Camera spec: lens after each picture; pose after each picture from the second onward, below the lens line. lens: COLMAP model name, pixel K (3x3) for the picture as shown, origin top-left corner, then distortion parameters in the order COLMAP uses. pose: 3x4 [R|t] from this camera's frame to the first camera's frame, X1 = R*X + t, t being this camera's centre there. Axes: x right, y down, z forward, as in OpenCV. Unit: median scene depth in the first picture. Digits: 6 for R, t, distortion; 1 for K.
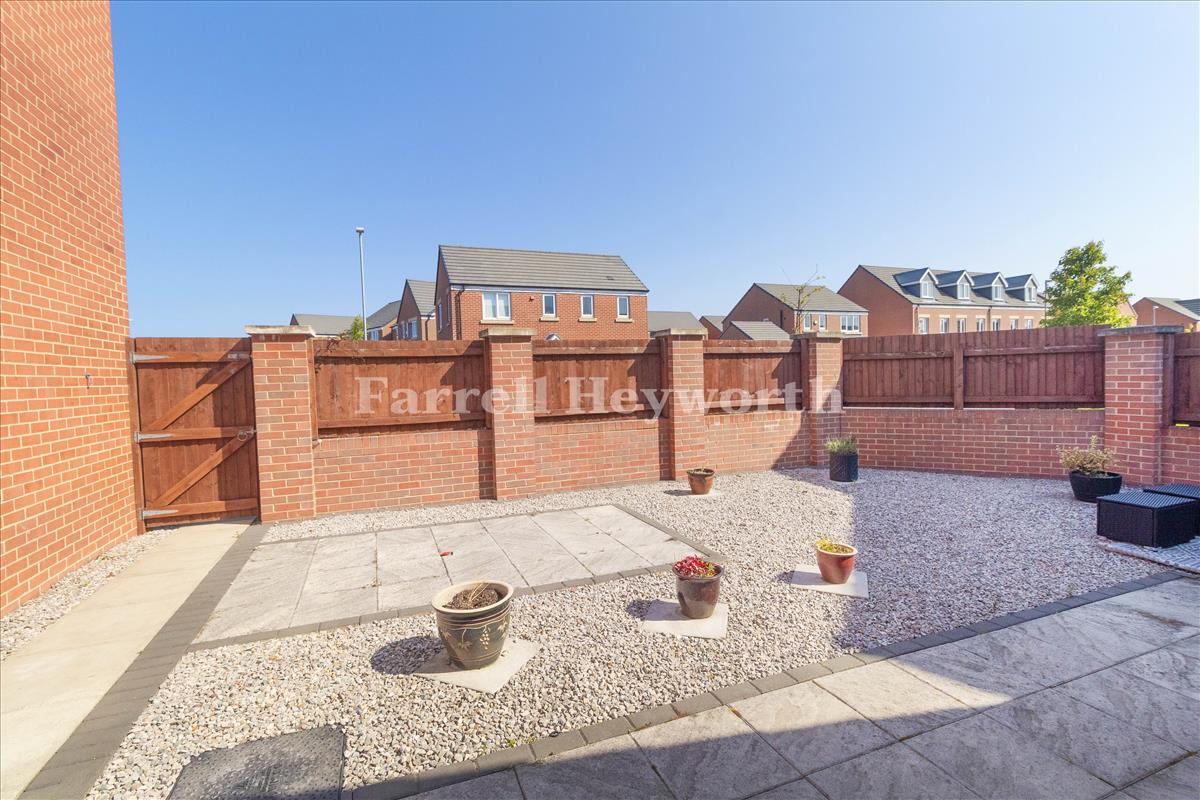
lens RADIAL K [[555.4, 0, 595.4], [0, 555.4, 404.5], [0, 0, 1]] dist [-0.001115, 0.000844]
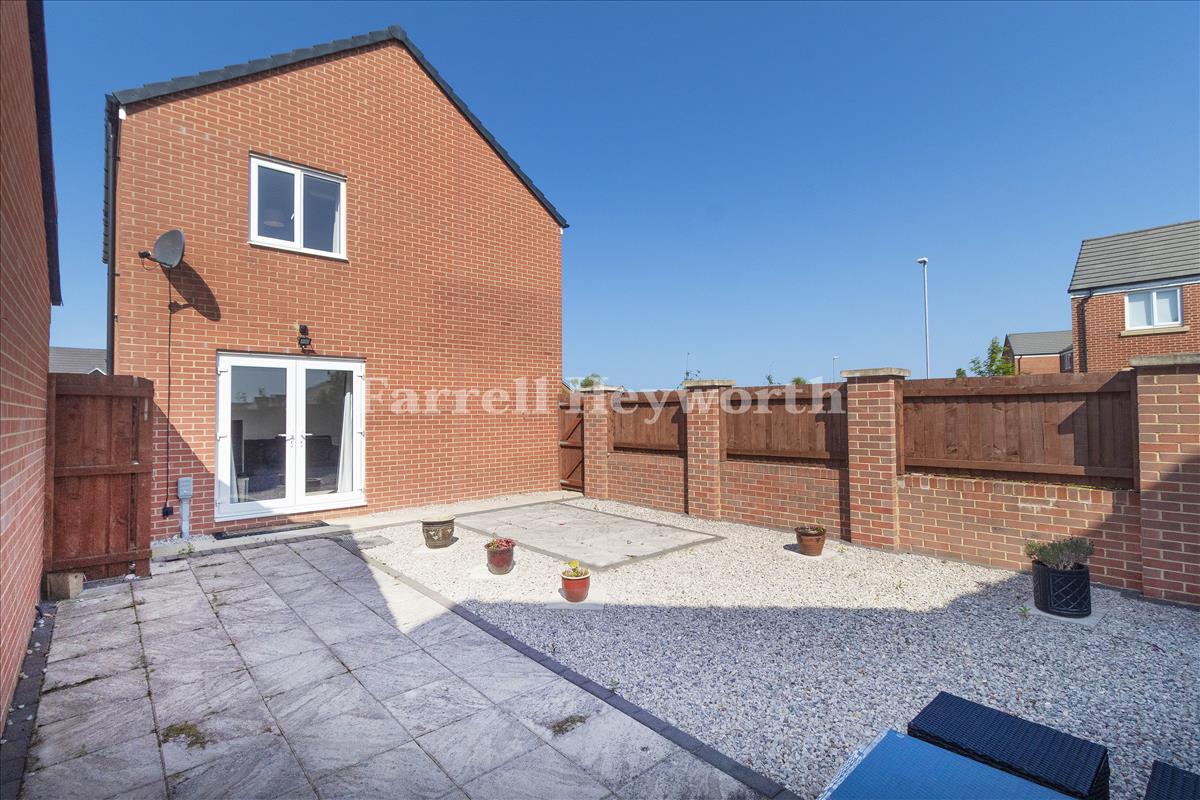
lens RADIAL K [[555.4, 0, 594.6], [0, 555.4, 395.8], [0, 0, 1]] dist [-0.001115, 0.000844]
pose [[0.334576, -0.001702, -0.942367, 1.096932], [-0.049281, 0.998598, -0.019300, -0.075669], [0.941079, 0.052898, 0.334024, 0.414610]]
